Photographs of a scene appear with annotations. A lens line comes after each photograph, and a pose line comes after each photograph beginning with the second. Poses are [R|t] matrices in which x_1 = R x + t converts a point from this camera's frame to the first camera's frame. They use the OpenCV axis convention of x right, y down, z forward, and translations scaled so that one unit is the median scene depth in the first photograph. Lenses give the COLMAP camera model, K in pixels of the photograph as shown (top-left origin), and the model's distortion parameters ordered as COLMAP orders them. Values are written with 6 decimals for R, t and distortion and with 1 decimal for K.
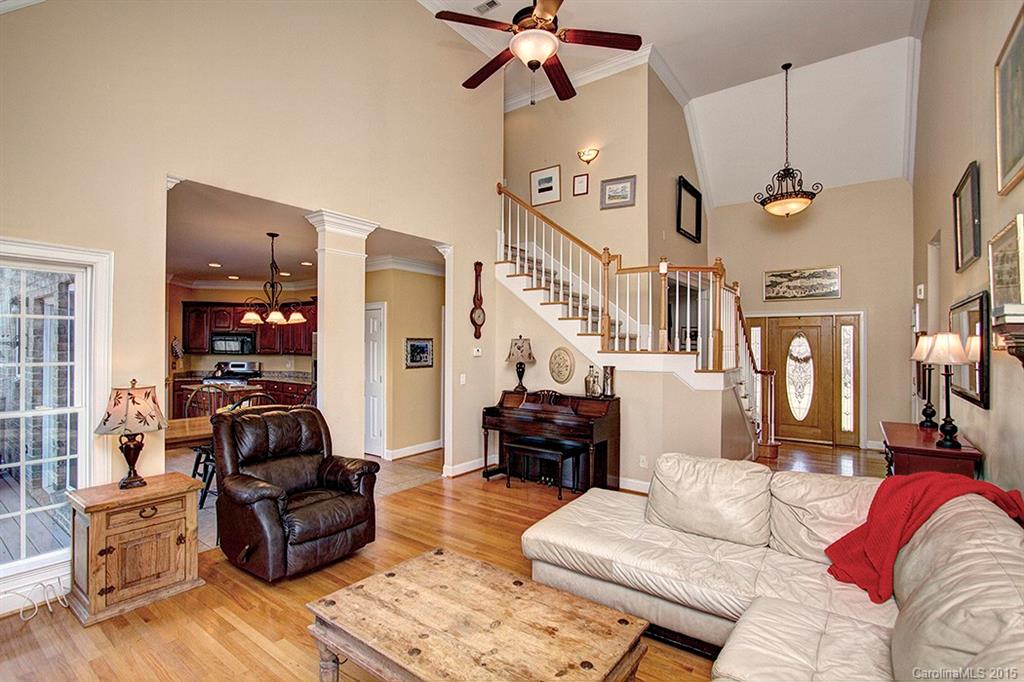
lens RADIAL K [[475.4, 0, 509.5], [0, 475.4, 339.2], [0, 0, 1]] dist [-0.013222, -0.000226]
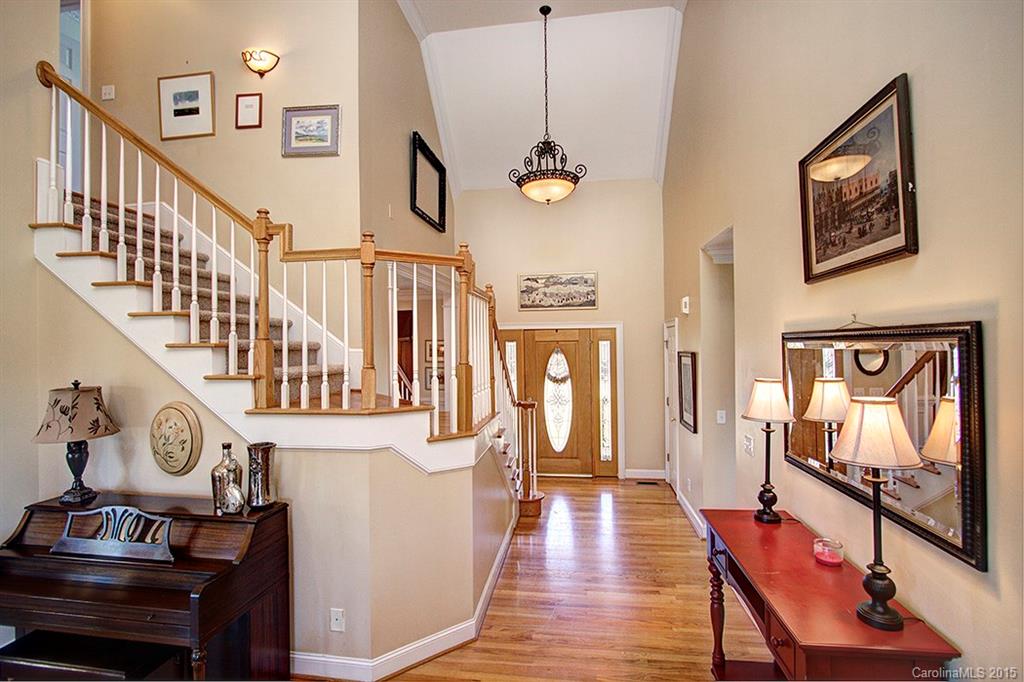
lens RADIAL K [[475.4, 0, 509.5], [0, 475.4, 339.2], [0, 0, 1]] dist [-0.013222, -0.000226]
pose [[0.879970, -0.014085, 0.474820, 0.158291], [0.014471, 0.999891, 0.002843, -0.039847], [-0.474809, 0.004370, 0.880078, 0.343506]]
